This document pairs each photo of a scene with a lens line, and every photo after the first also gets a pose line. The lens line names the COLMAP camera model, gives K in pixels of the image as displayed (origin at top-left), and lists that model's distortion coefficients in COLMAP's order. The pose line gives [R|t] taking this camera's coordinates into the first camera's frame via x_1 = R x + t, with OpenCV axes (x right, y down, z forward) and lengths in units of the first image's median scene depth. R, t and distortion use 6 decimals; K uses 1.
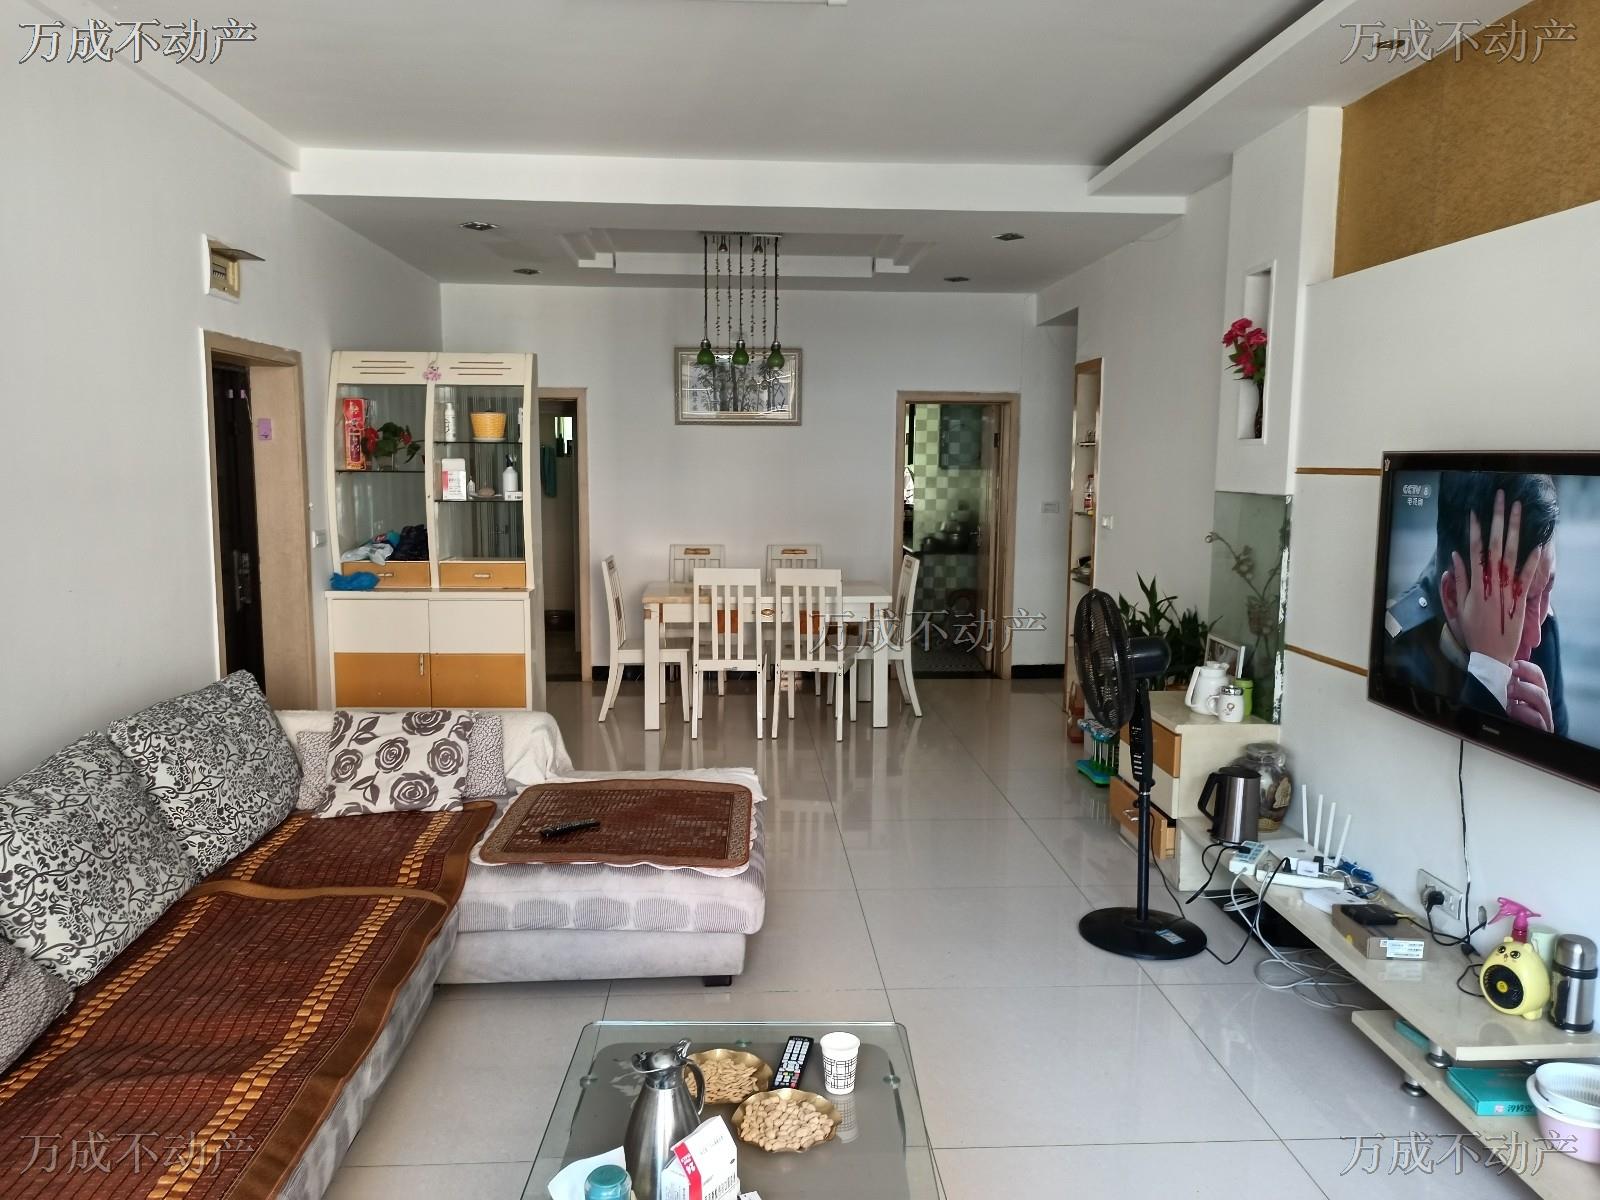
lens RADIAL K [[1224.0, 0, 808.0], [0, 1224.0, 598.0], [0, 0, 1]] dist [0.051292, -0.009929]
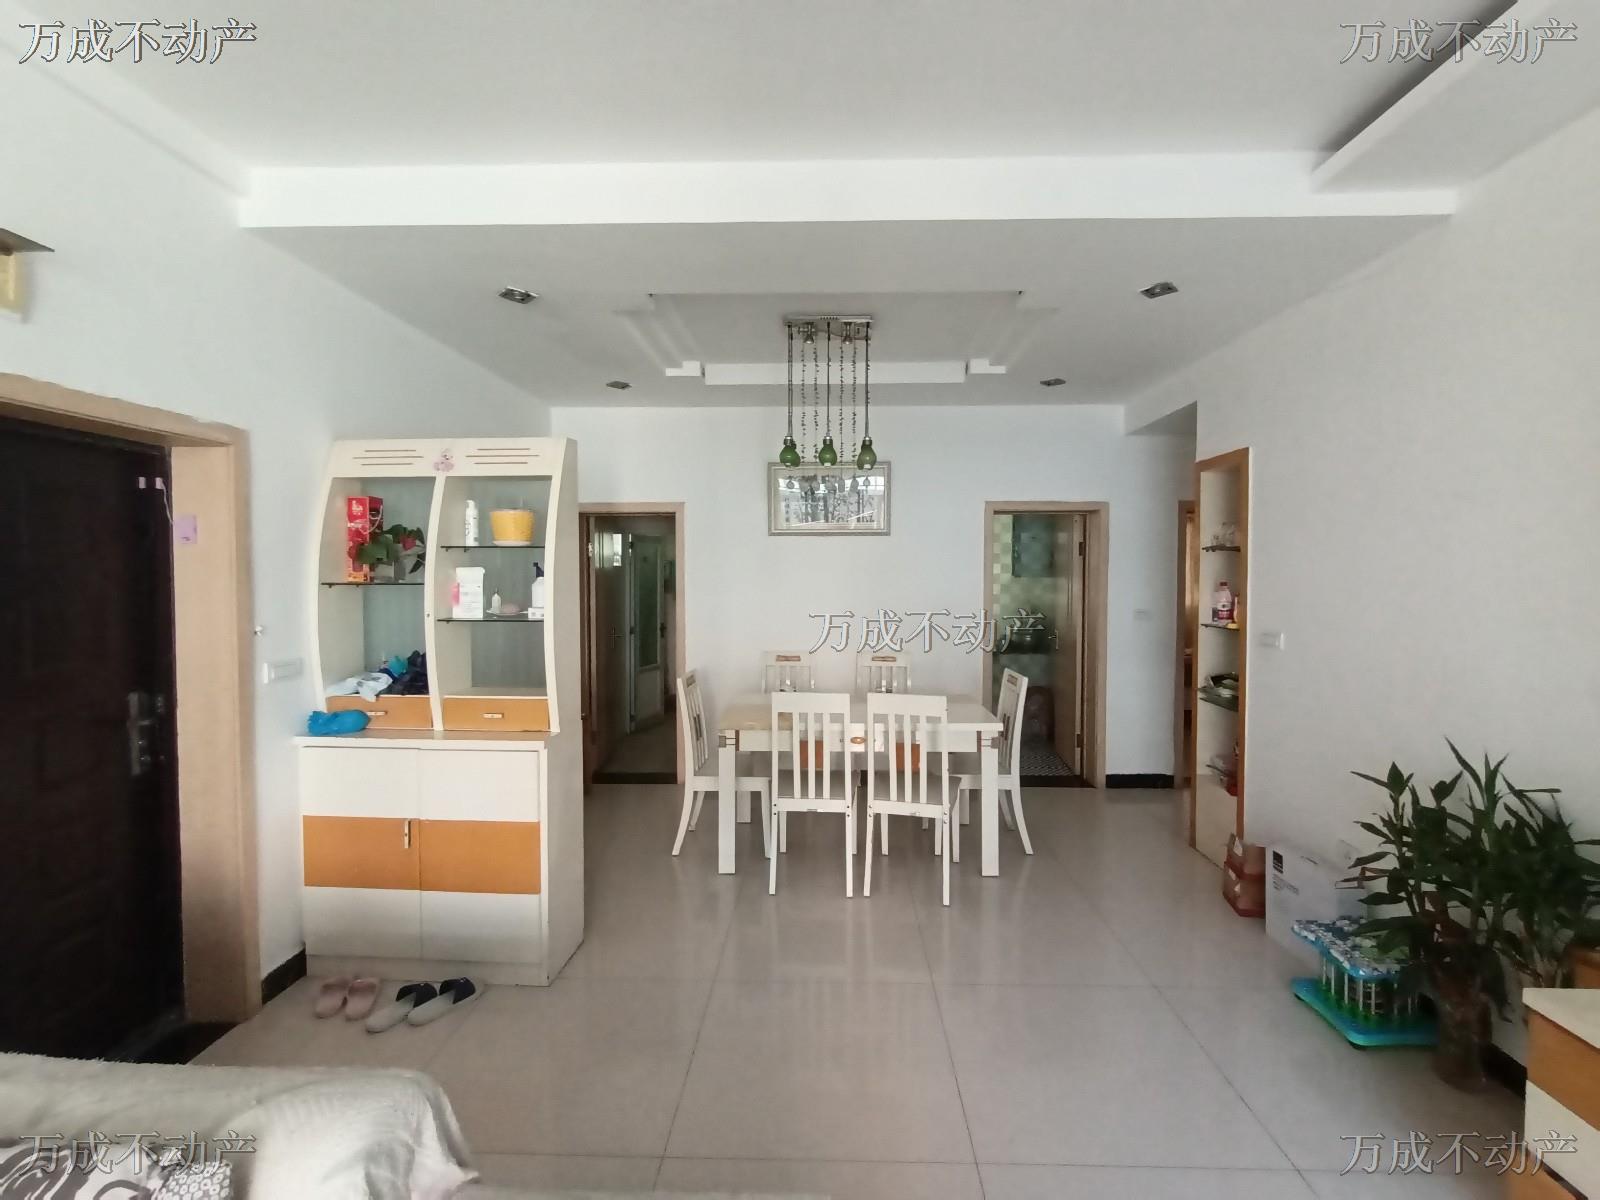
lens RADIAL K [[731.8, 0, 803.1], [0, 731.8, 592.1], [0, 0, 1]] dist [0.015147, -0.000168]
pose [[0.994435, -0.003973, -0.105274, -0.016690], [-0.005127, 0.996279, -0.086038, -0.048785], [0.105224, 0.086099, 0.990714, 0.471294]]
